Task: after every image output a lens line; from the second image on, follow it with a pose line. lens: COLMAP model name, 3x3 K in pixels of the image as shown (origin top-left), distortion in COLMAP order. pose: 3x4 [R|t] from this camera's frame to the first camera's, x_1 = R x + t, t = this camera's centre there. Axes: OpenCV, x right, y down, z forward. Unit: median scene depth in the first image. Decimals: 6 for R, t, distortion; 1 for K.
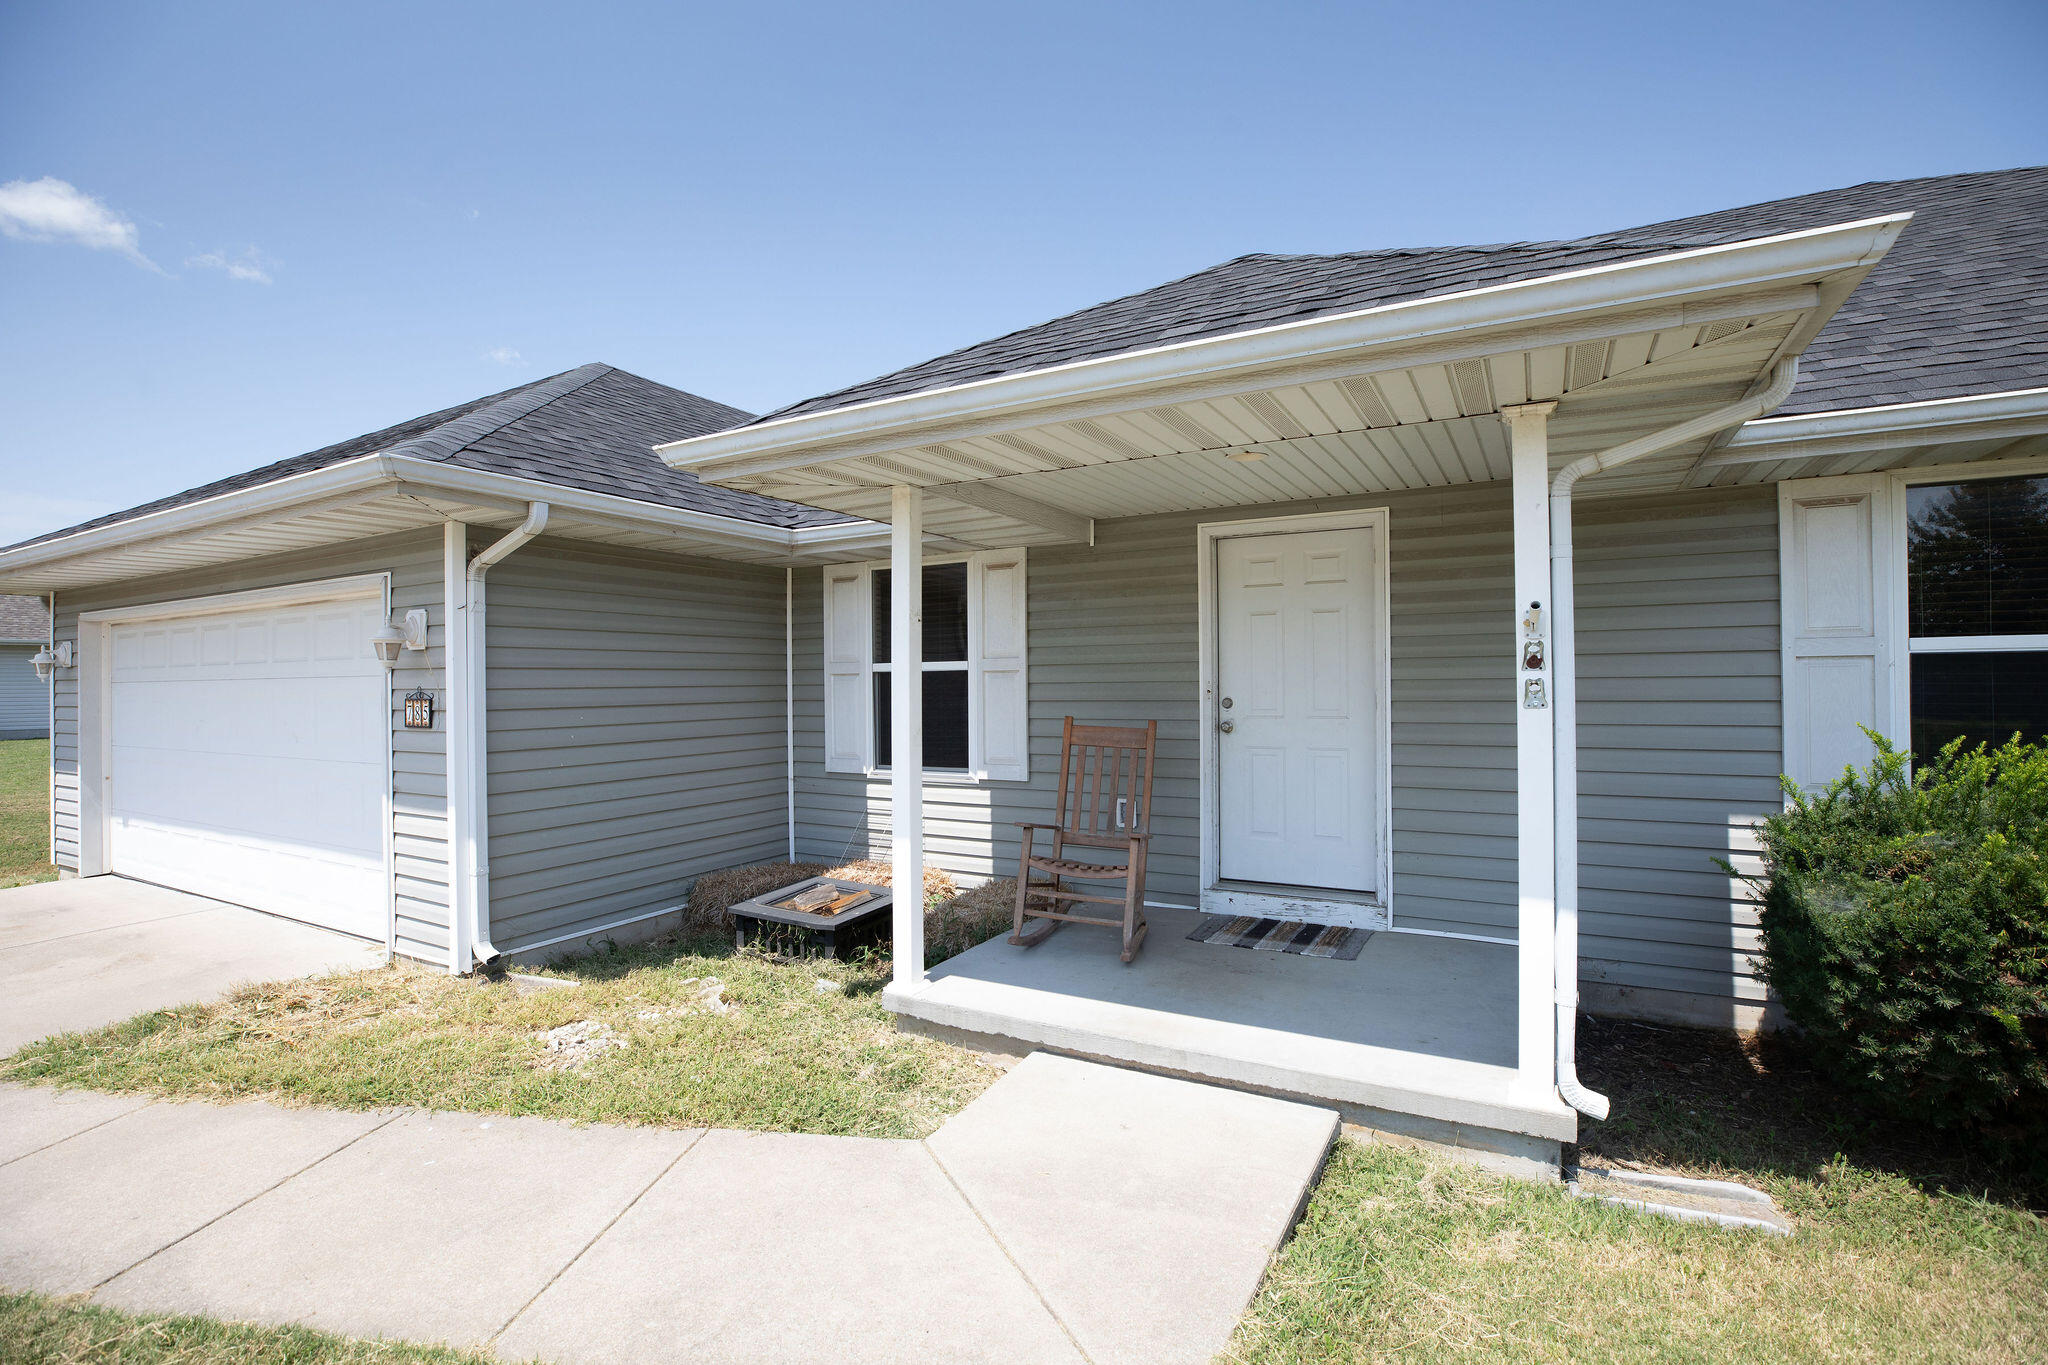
lens RADIAL K [[940.4, 0, 1023.6], [0, 940.4, 631.7], [0, 0, 1]] dist [0.015908, 0.000172]
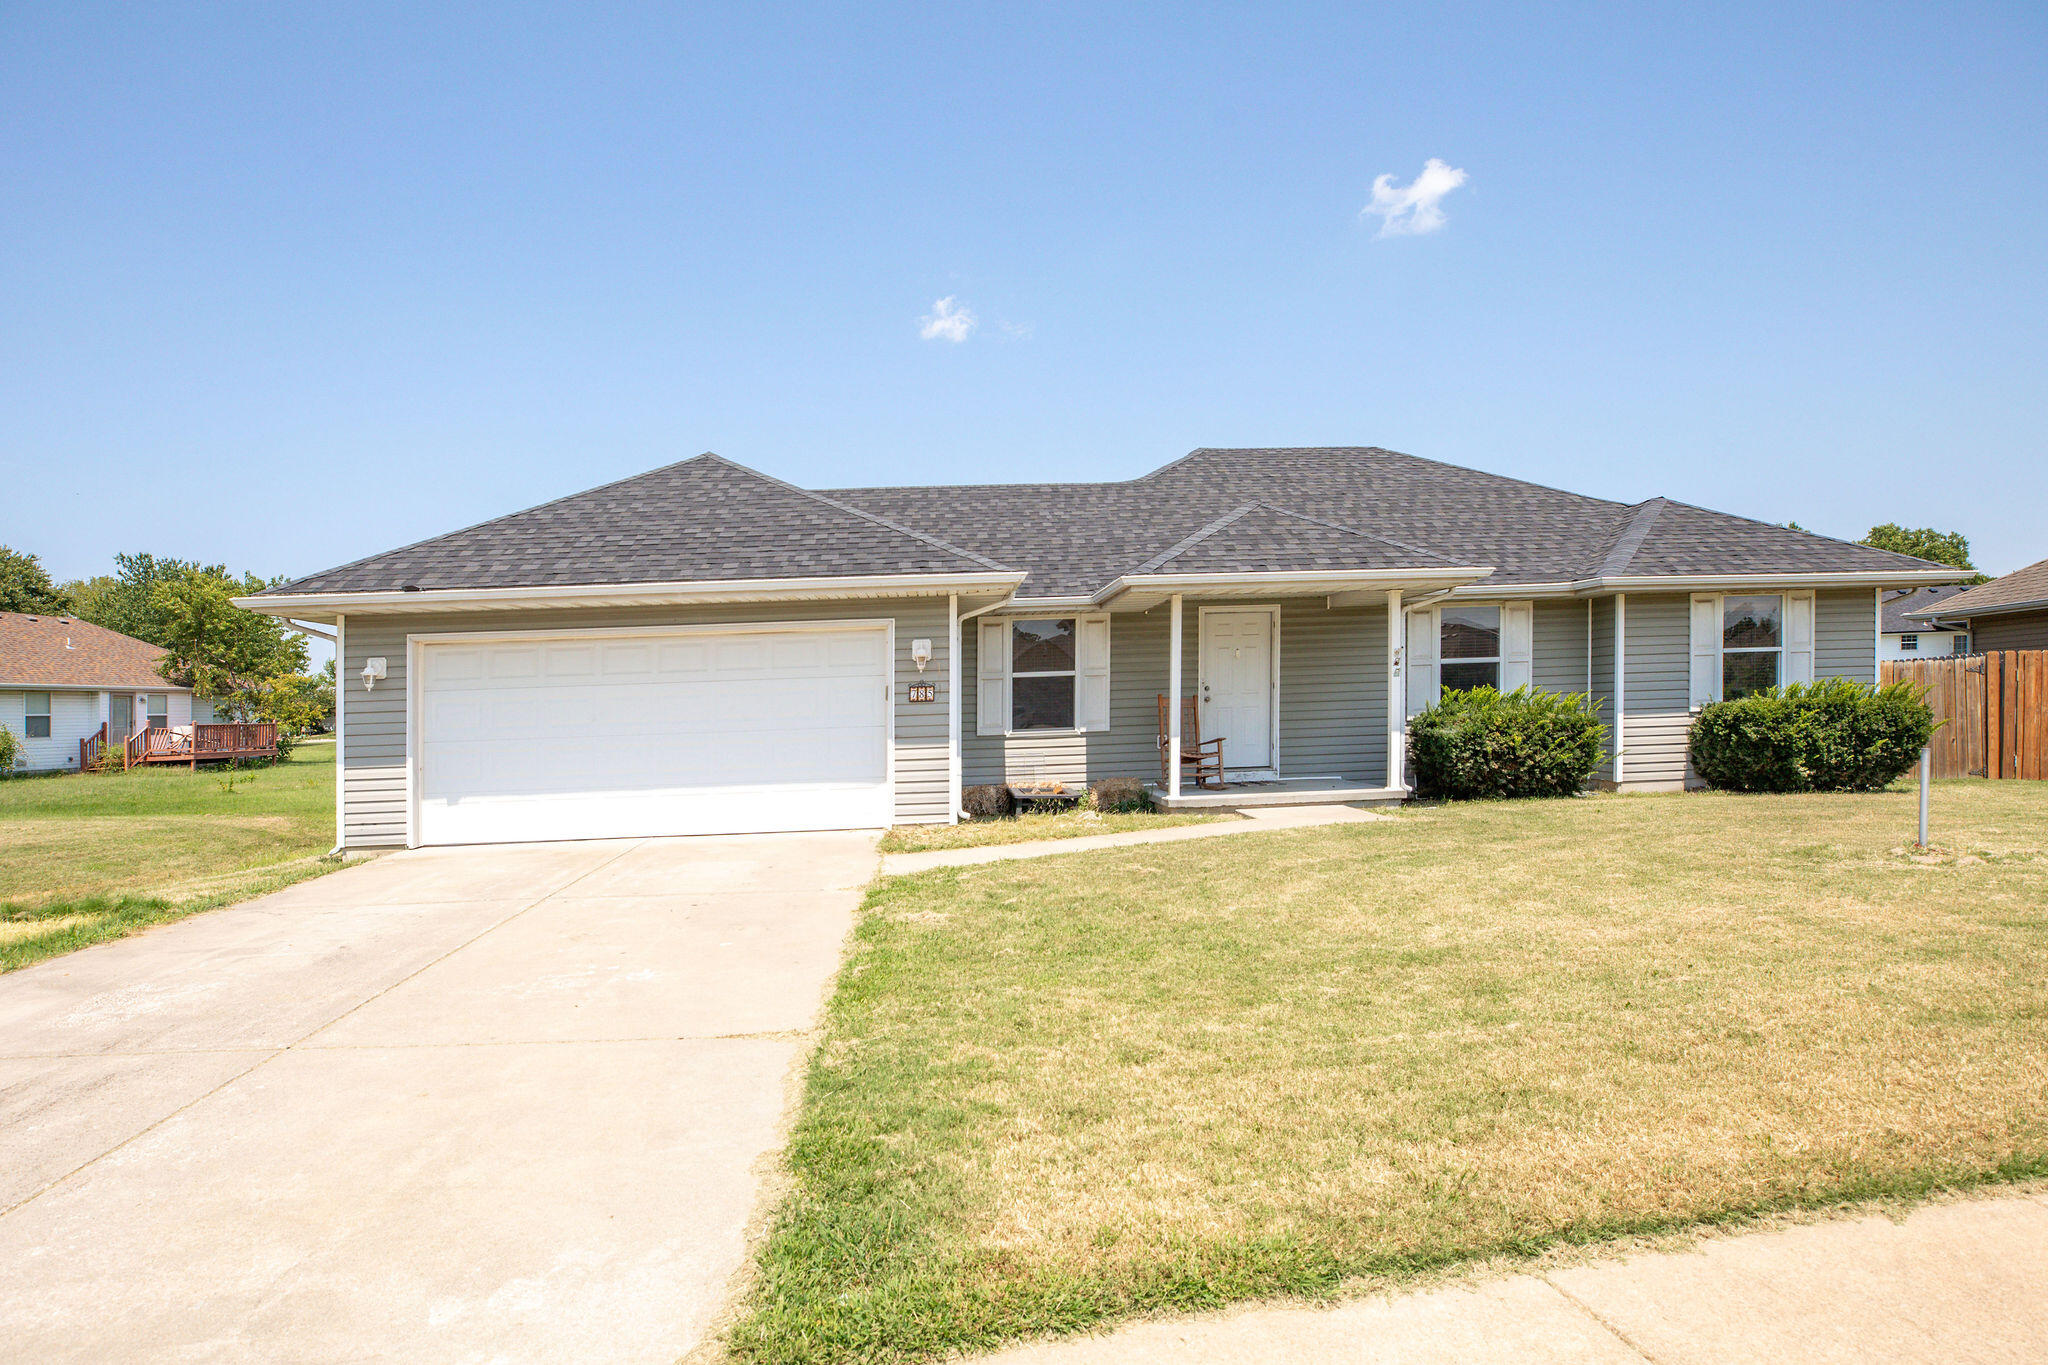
lens RADIAL K [[944.6, 0, 1023.3], [0, 944.6, 677.4], [0, 0, 1]] dist [0.003618, 0.000112]
pose [[0.850273, -0.002833, 0.526334, -1.316284], [-0.004475, 0.999910, 0.012611, 0.024108], [-0.526323, -0.013078, 0.850184, -0.653206]]
